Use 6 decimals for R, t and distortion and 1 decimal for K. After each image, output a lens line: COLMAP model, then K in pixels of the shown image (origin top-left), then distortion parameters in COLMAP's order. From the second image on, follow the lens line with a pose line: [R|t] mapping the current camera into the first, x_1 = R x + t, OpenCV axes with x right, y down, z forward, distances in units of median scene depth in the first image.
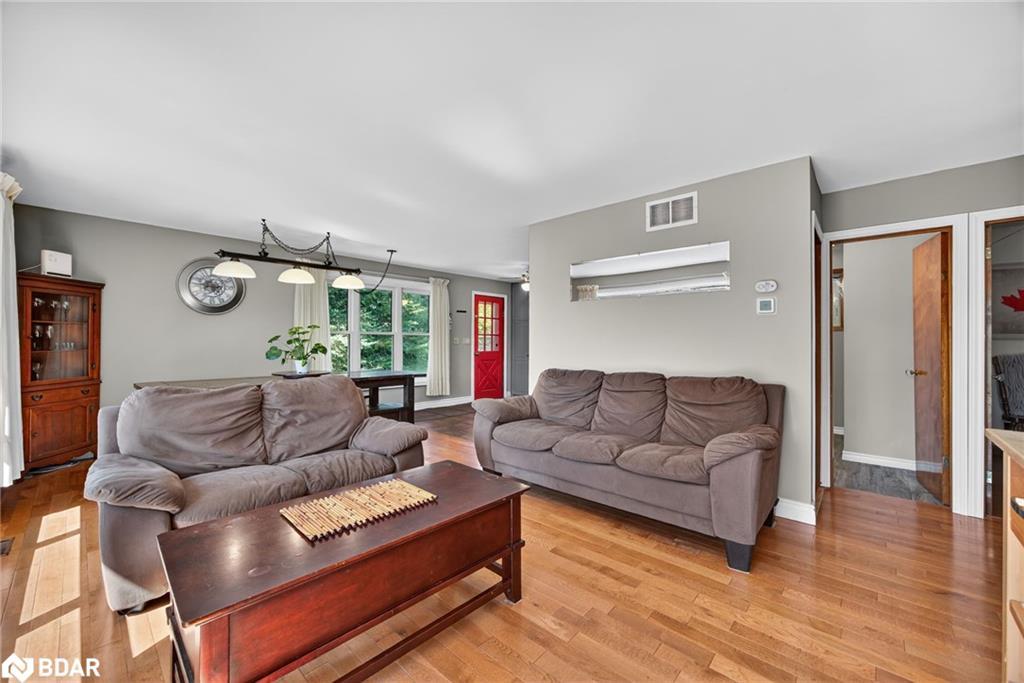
lens RADIAL K [[400.2, 0, 511.3], [0, 400.2, 336.2], [0, 0, 1]] dist [-0.011944, 0.001127]
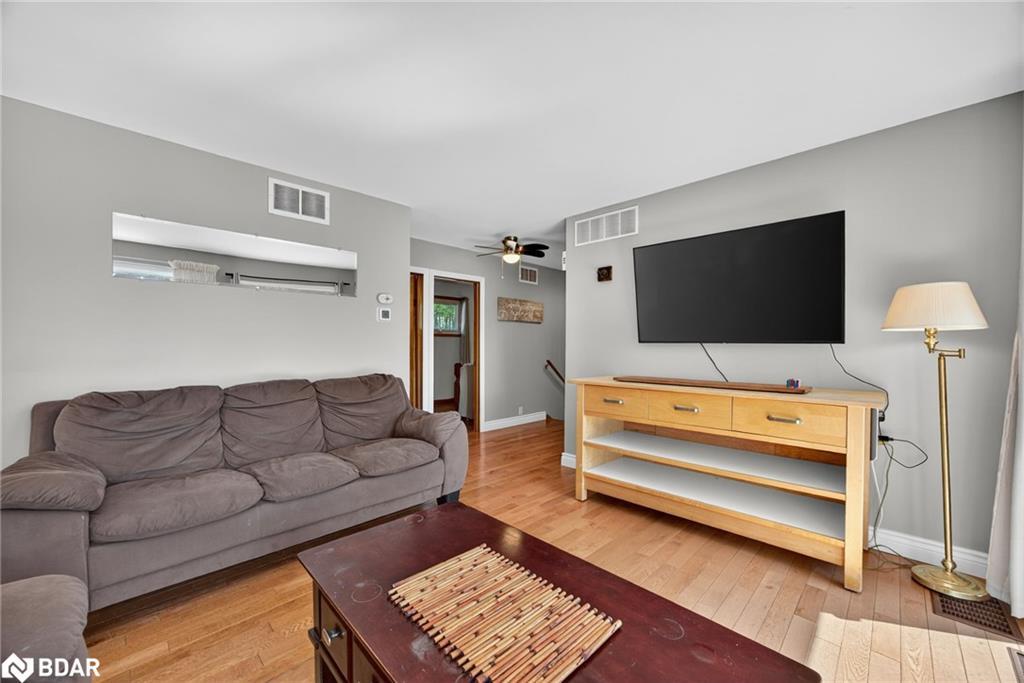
lens RADIAL K [[400.2, 0, 511.3], [0, 400.2, 345.0], [0, 0, 1]] dist [-0.011944, 0.001127]
pose [[0.041449, -0.005908, 0.999123, -0.516441], [-0.010226, 0.999928, 0.006337, 0.005922], [-0.999088, -0.010480, 0.041385, 0.499124]]
